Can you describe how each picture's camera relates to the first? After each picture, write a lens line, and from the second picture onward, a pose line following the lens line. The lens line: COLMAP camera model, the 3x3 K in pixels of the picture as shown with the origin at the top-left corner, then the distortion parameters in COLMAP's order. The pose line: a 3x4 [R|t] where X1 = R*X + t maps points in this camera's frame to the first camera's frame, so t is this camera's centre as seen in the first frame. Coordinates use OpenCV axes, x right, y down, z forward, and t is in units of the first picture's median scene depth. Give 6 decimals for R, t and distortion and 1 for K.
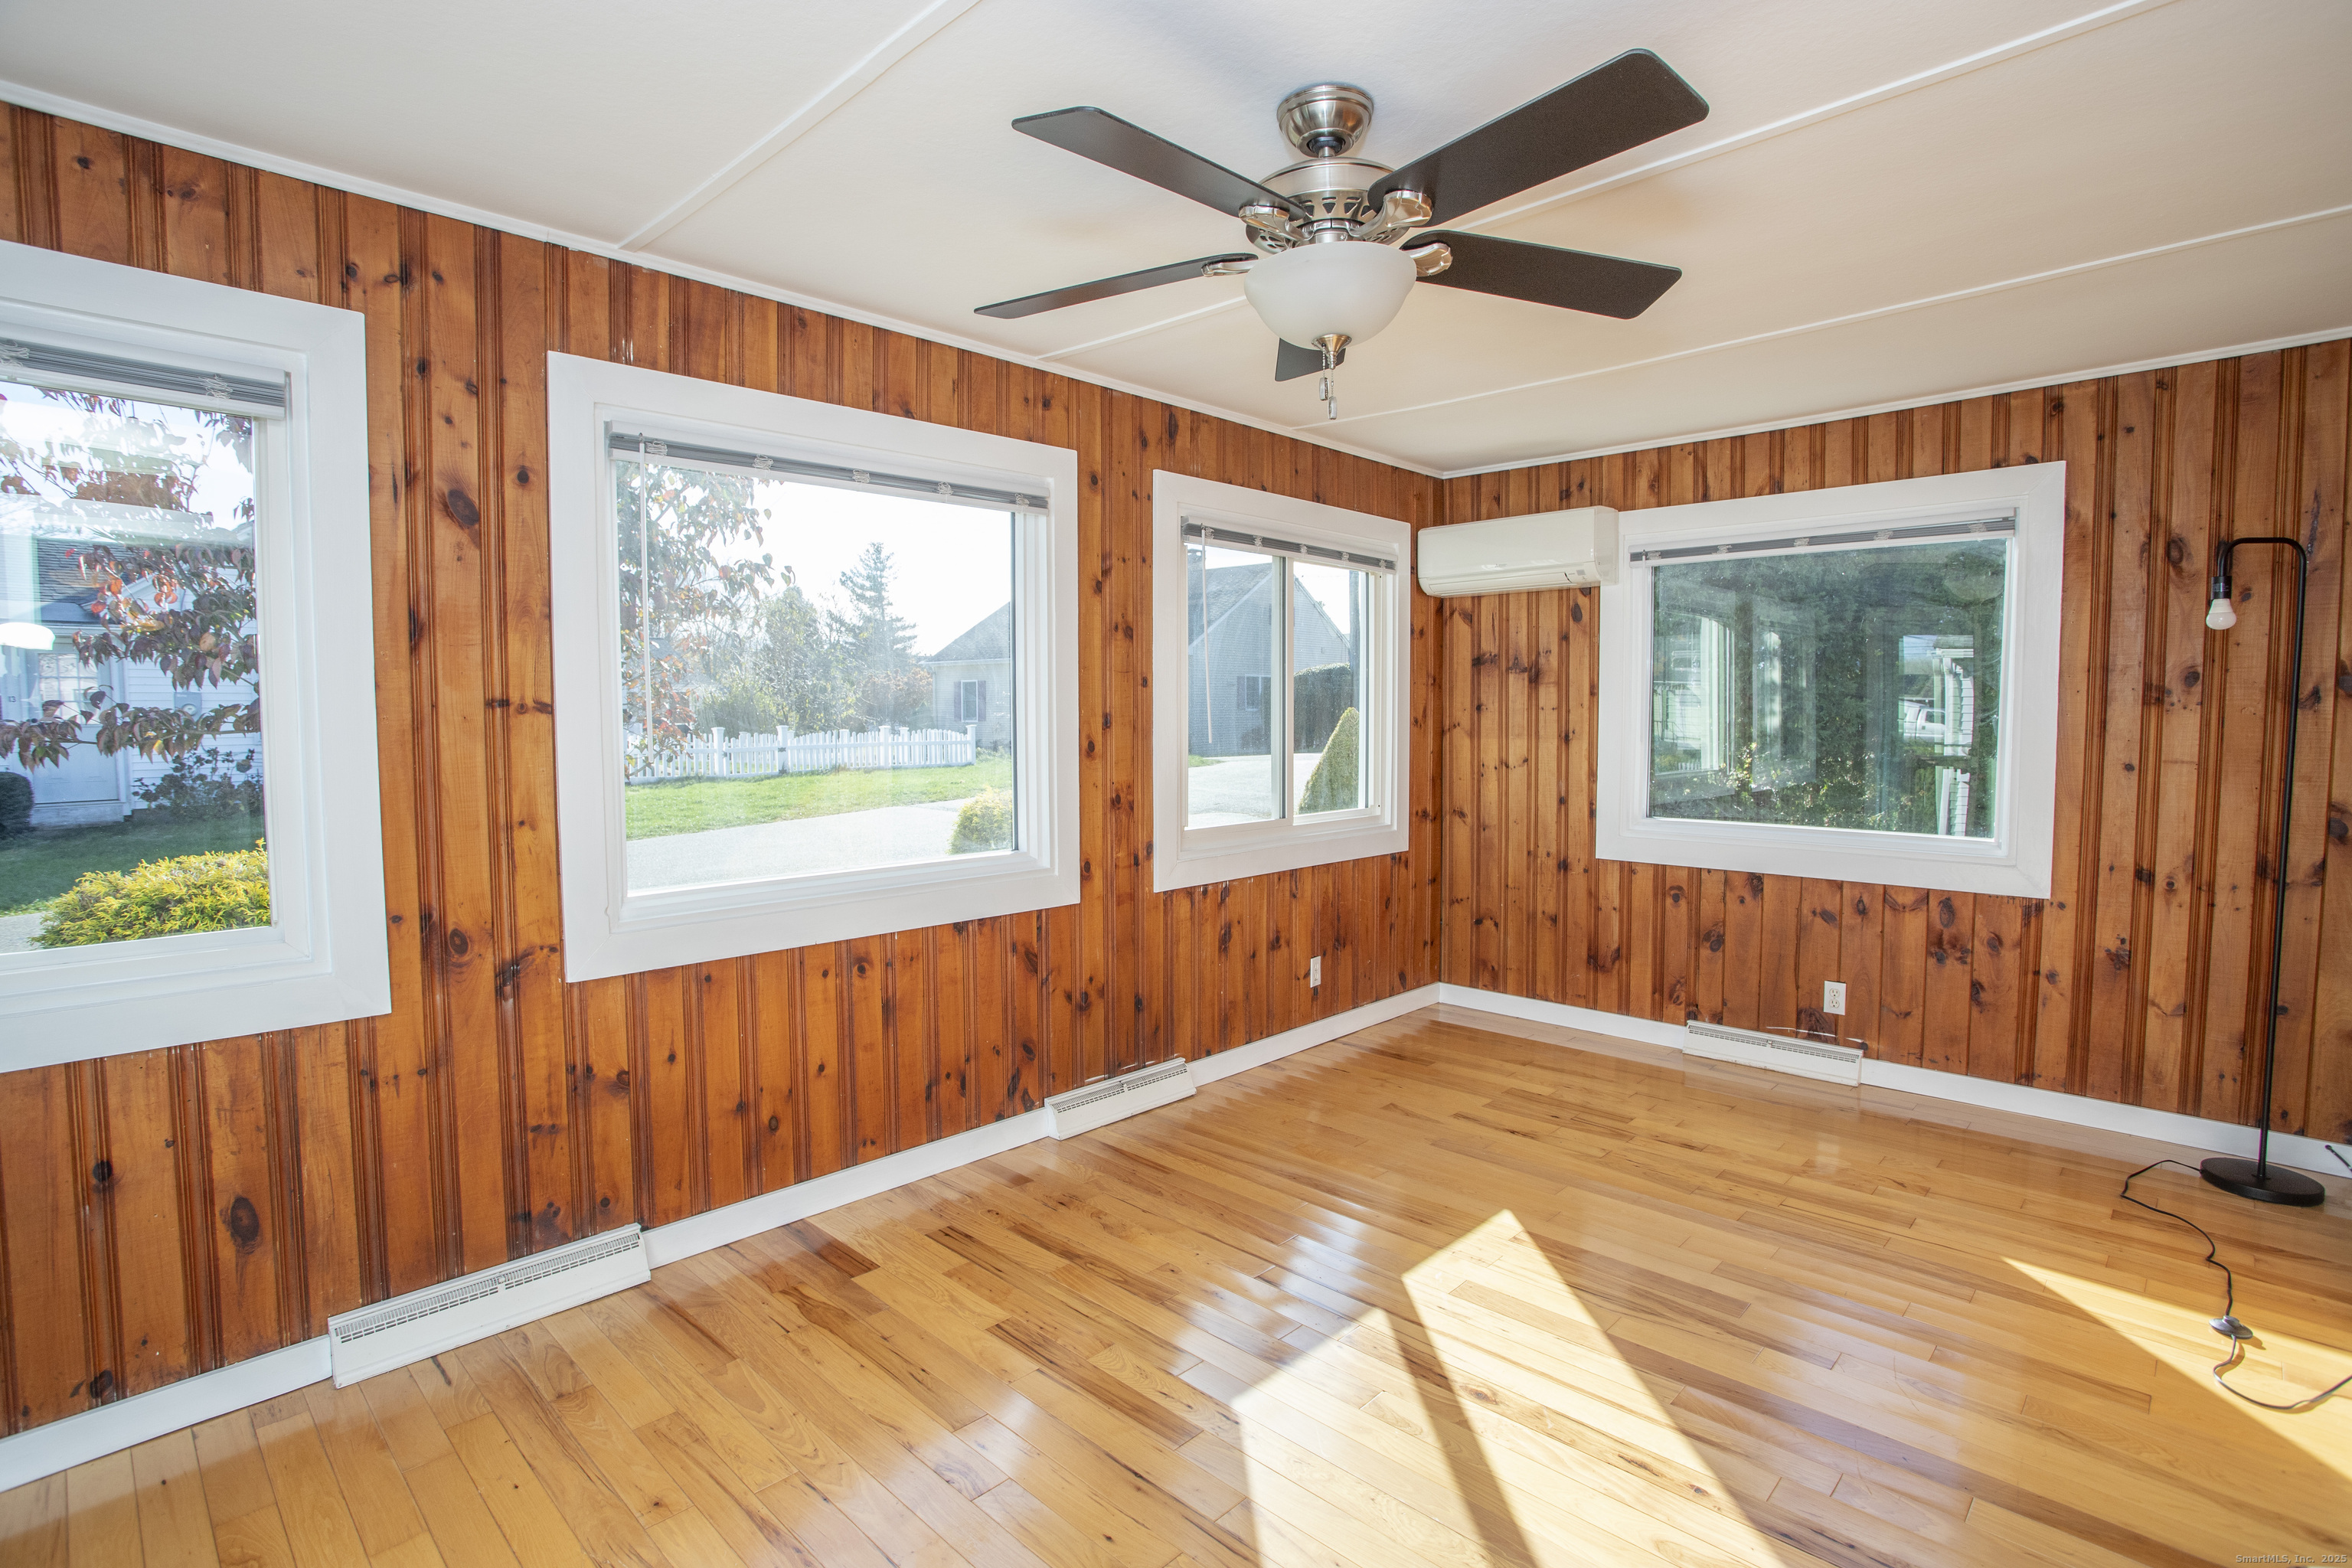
lens RADIAL K [[1143.9, 0, 1173.5], [0, 1143.9, 774.6], [0, 0, 1]] dist [-0.076676, 0.035083]
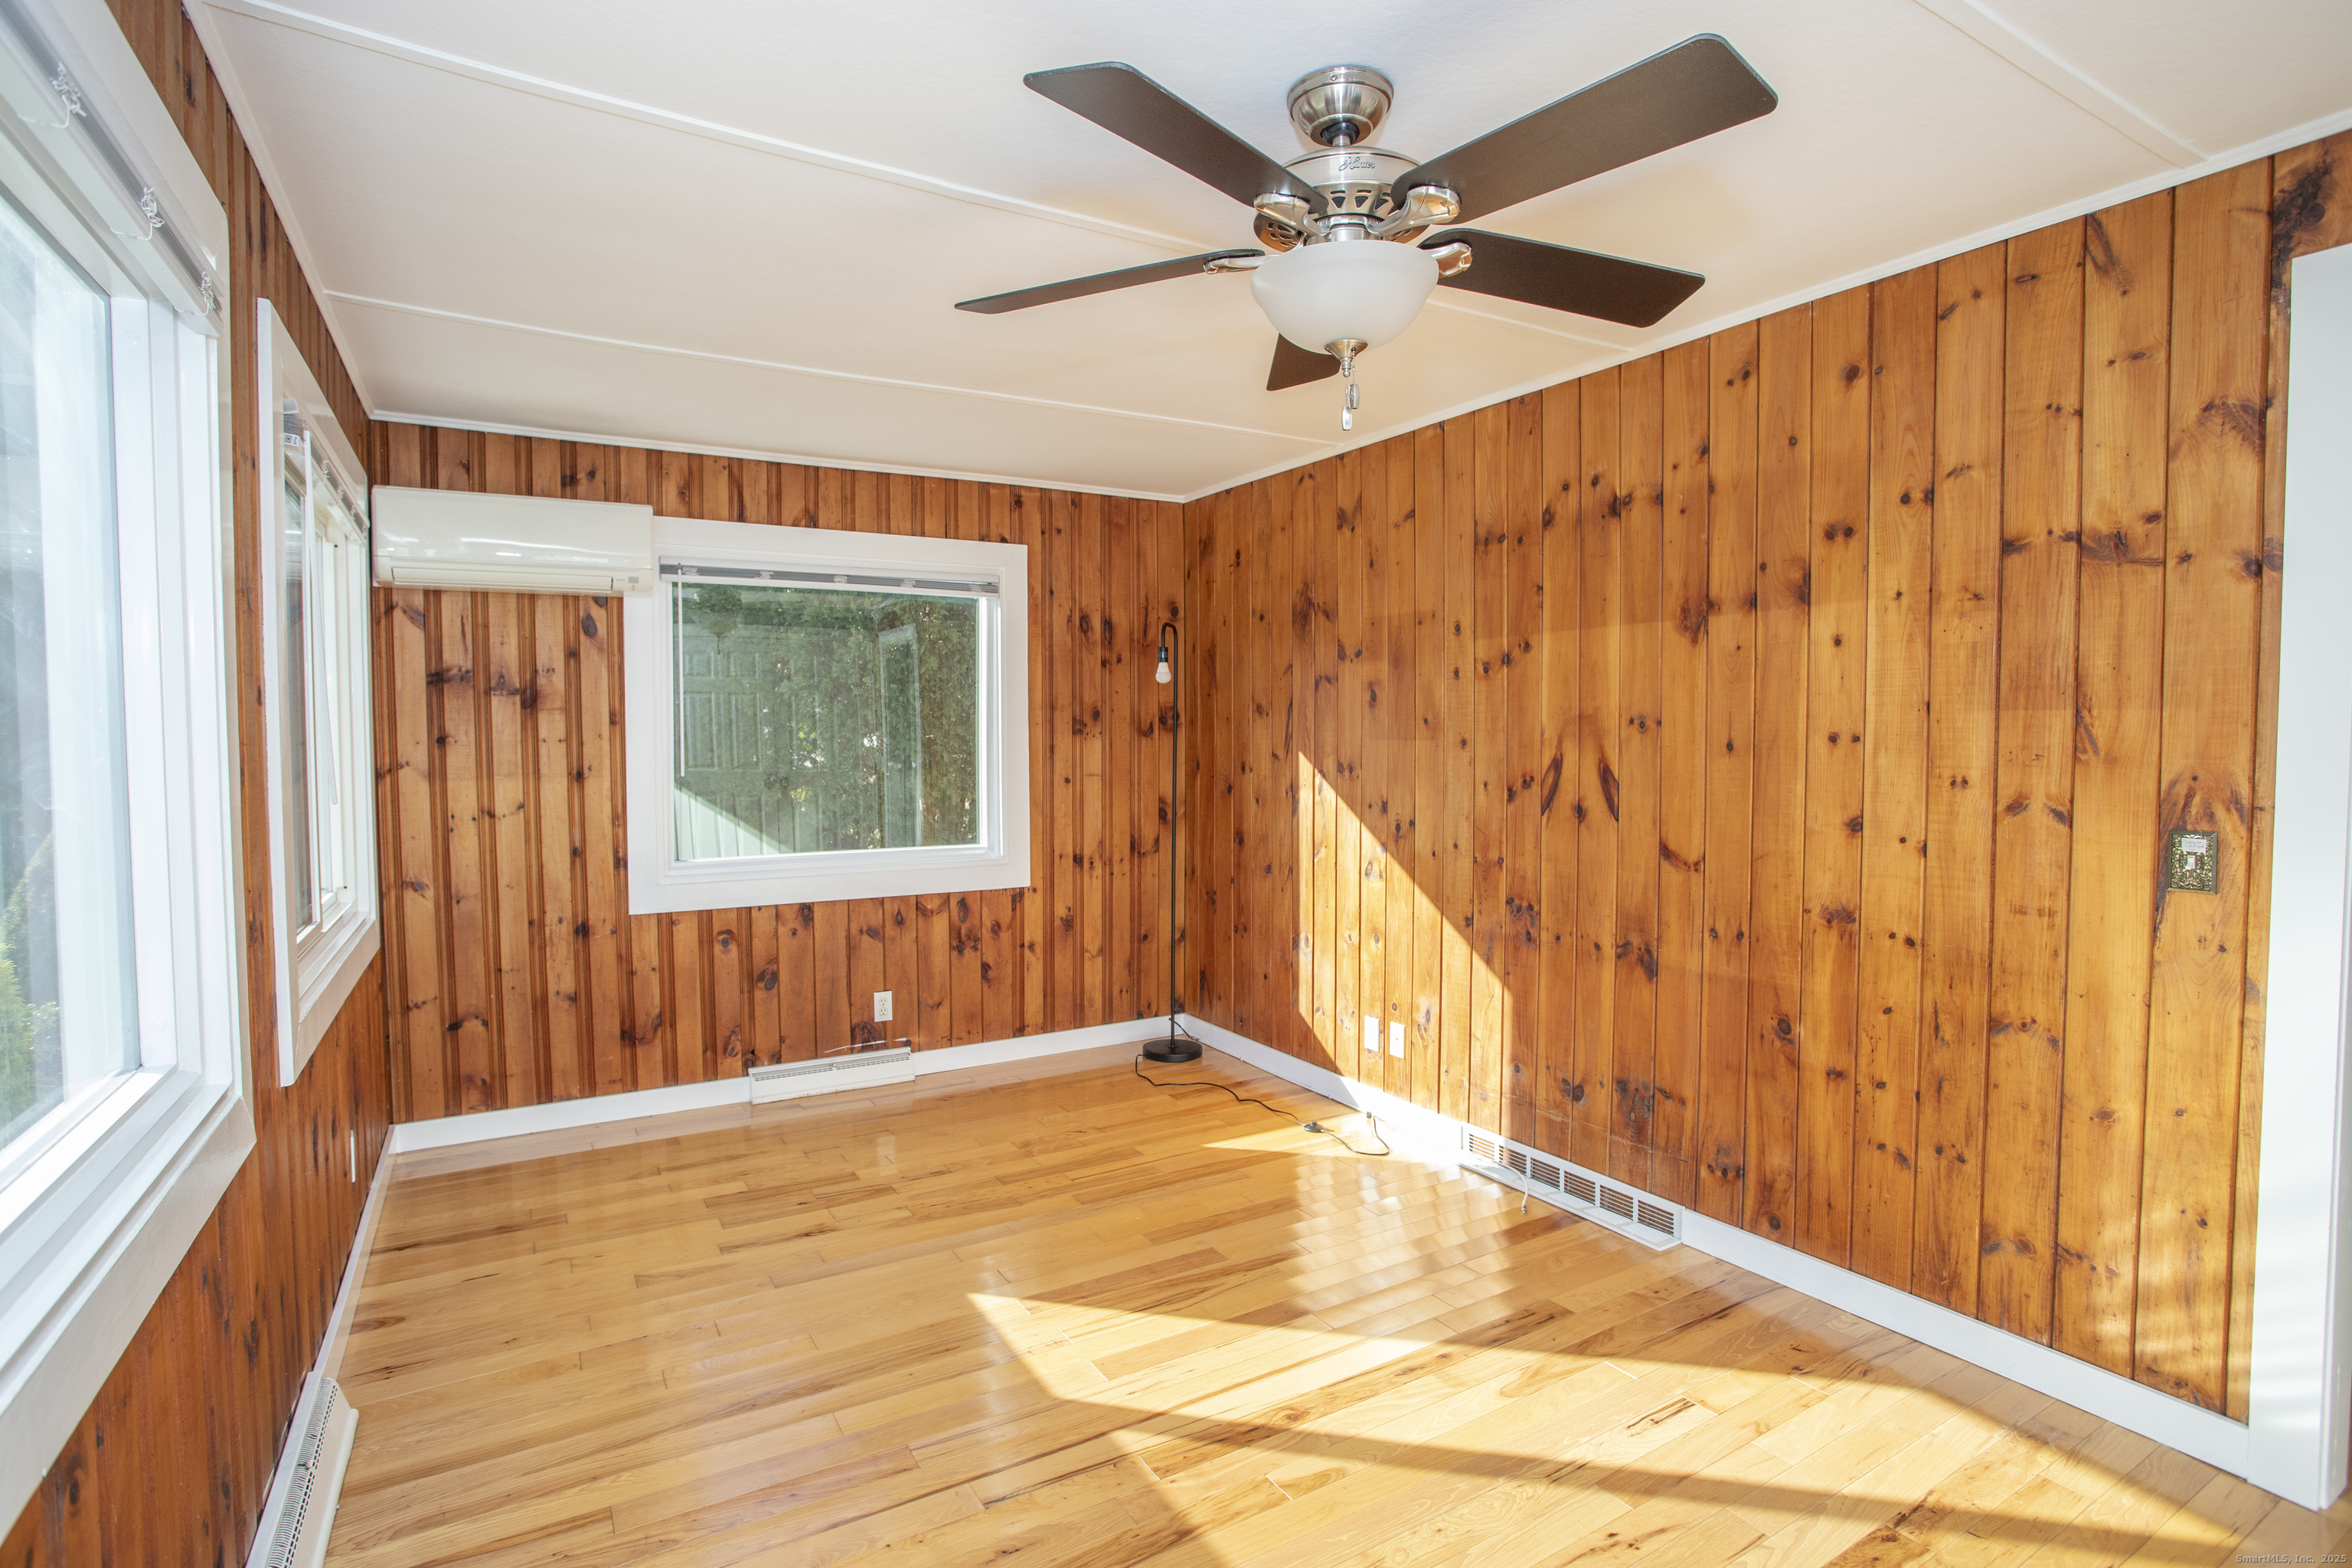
lens RADIAL K [[1140.1, 0, 1165.2], [0, 1140.1, 778.0], [0, 0, 1]] dist [-0.074499, 0.028922]
pose [[0.263759, -0.036251, 0.963907, -0.416380], [0.057426, 0.998111, 0.021823, -0.030935], [-0.962878, 0.049597, 0.265342, 0.476045]]
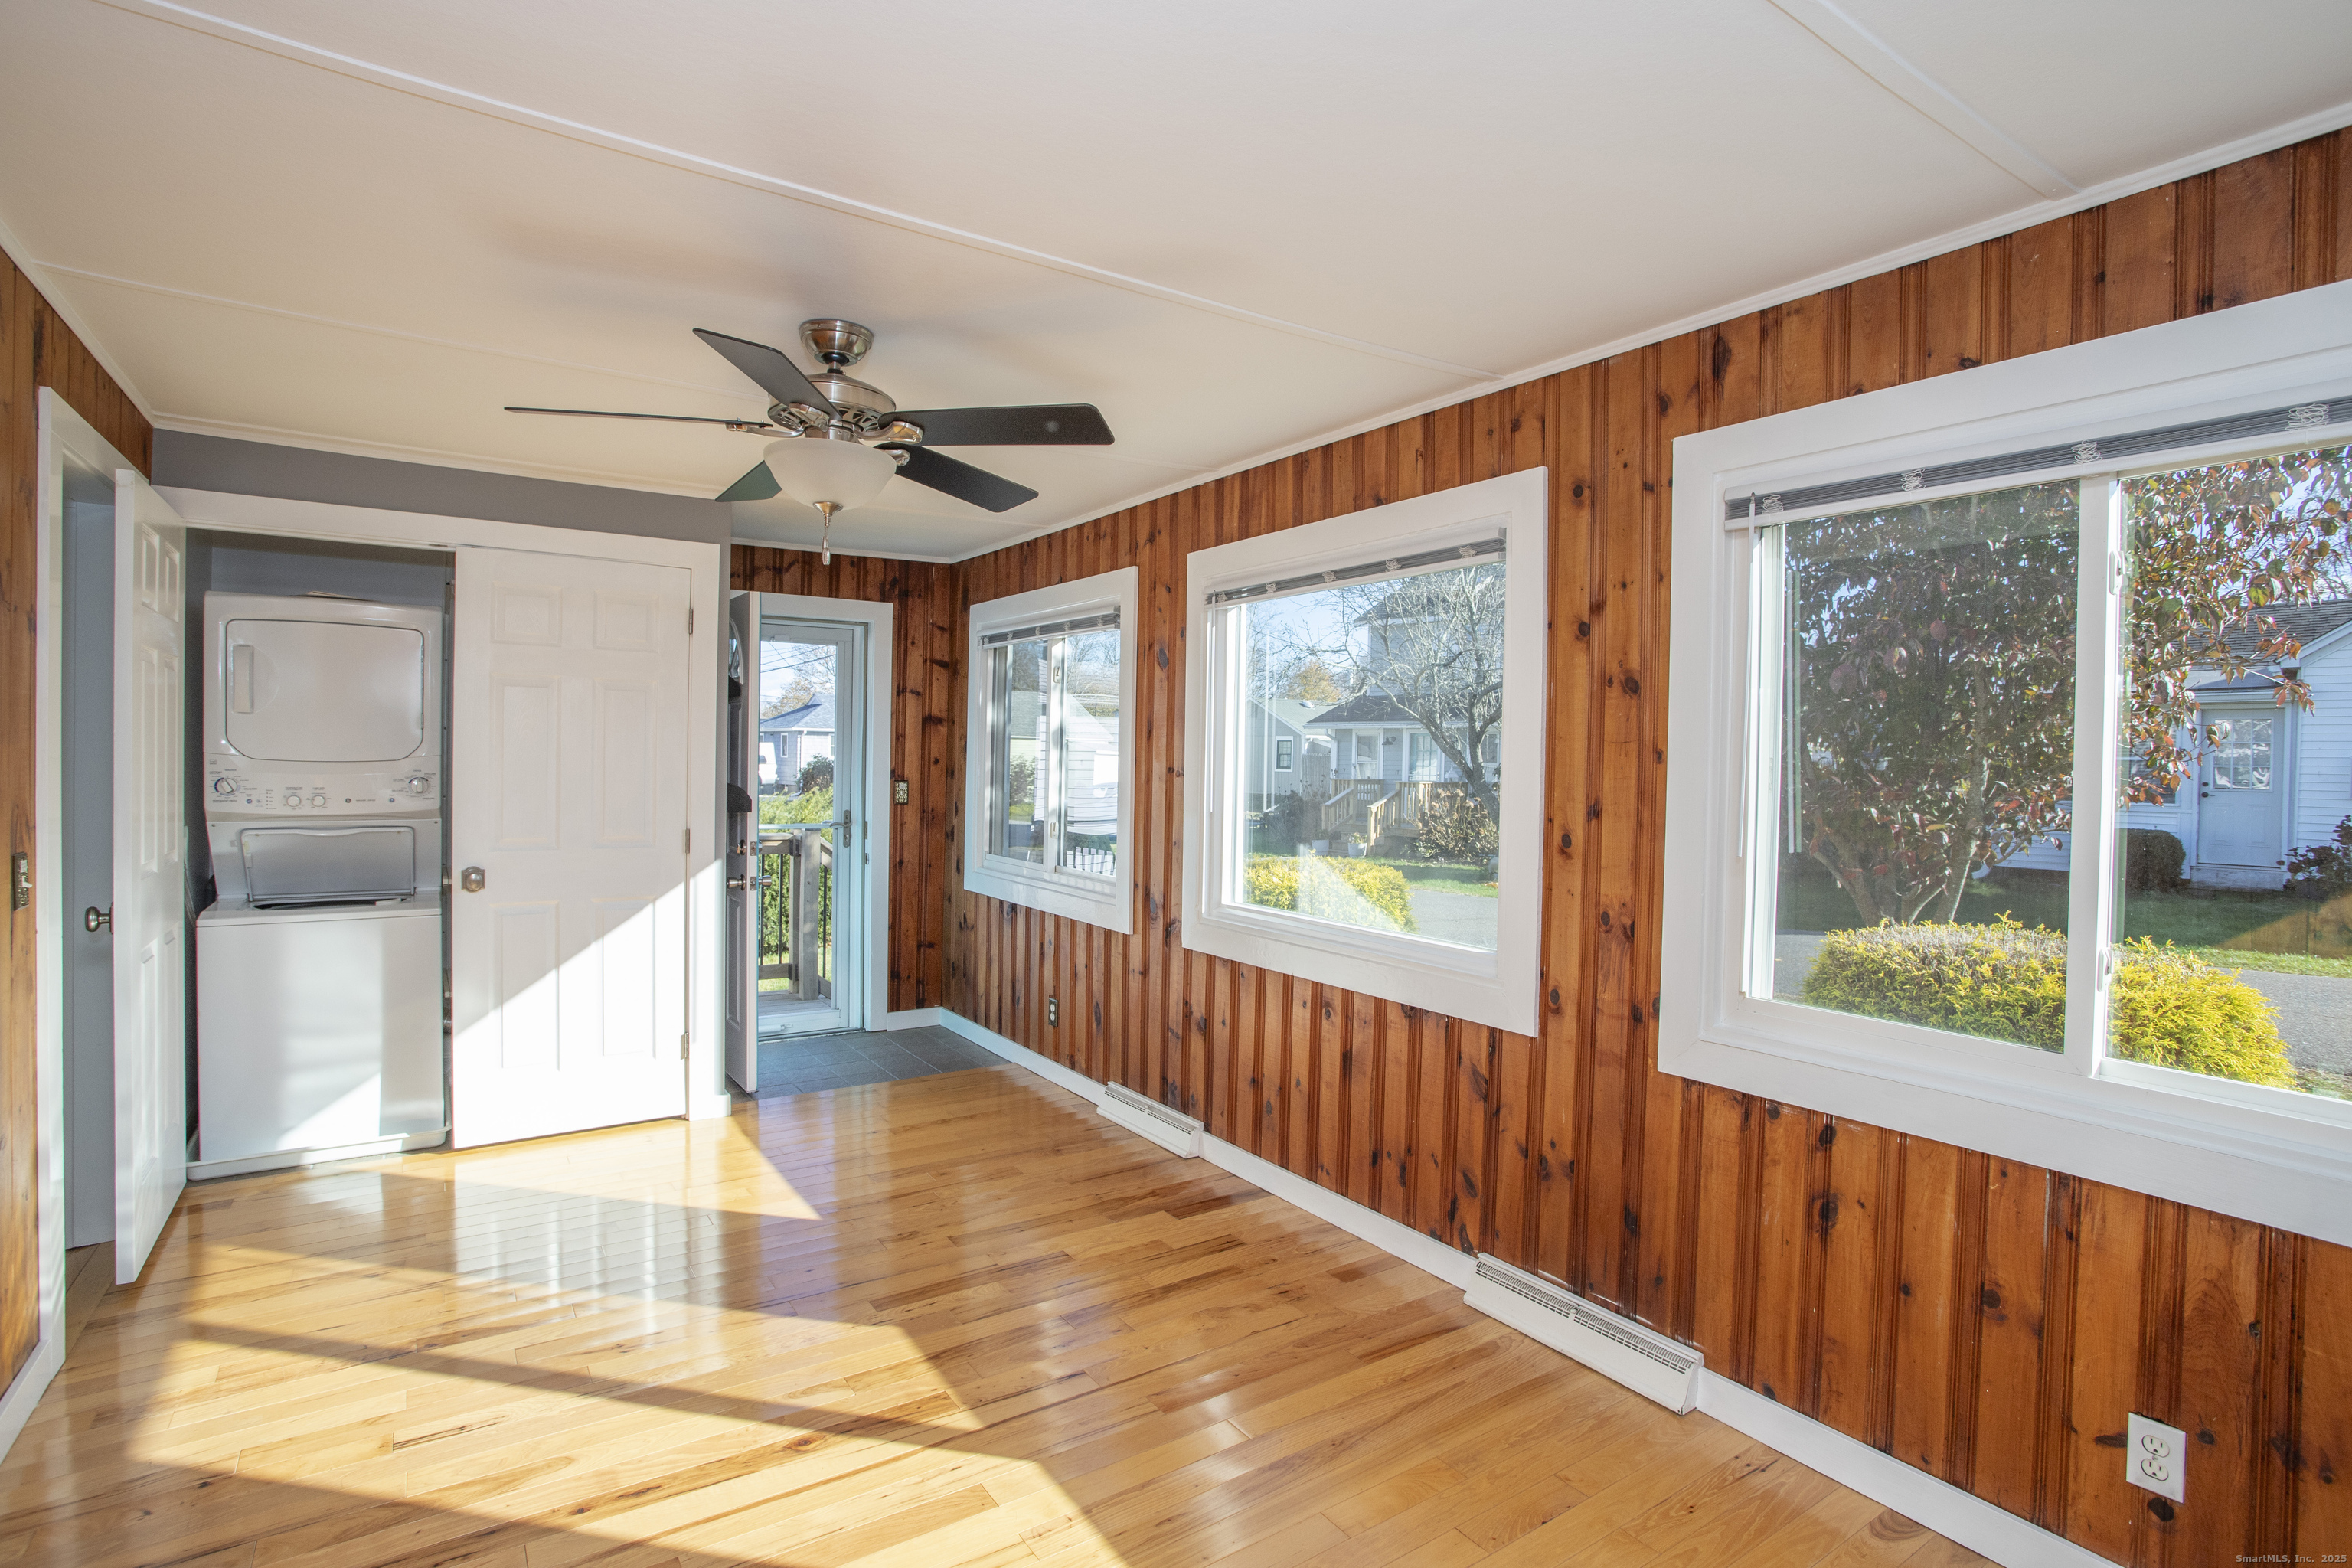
lens RADIAL K [[1139.3, 0, 1165.5], [0, 1139.3, 778.4], [0, 0, 1]] dist [-0.073929, 0.027960]
pose [[-0.207782, 0.018599, -0.977998, 0.704685], [-0.070977, 0.996897, 0.034038, -0.071521], [0.975597, 0.076488, -0.205817, 0.875016]]
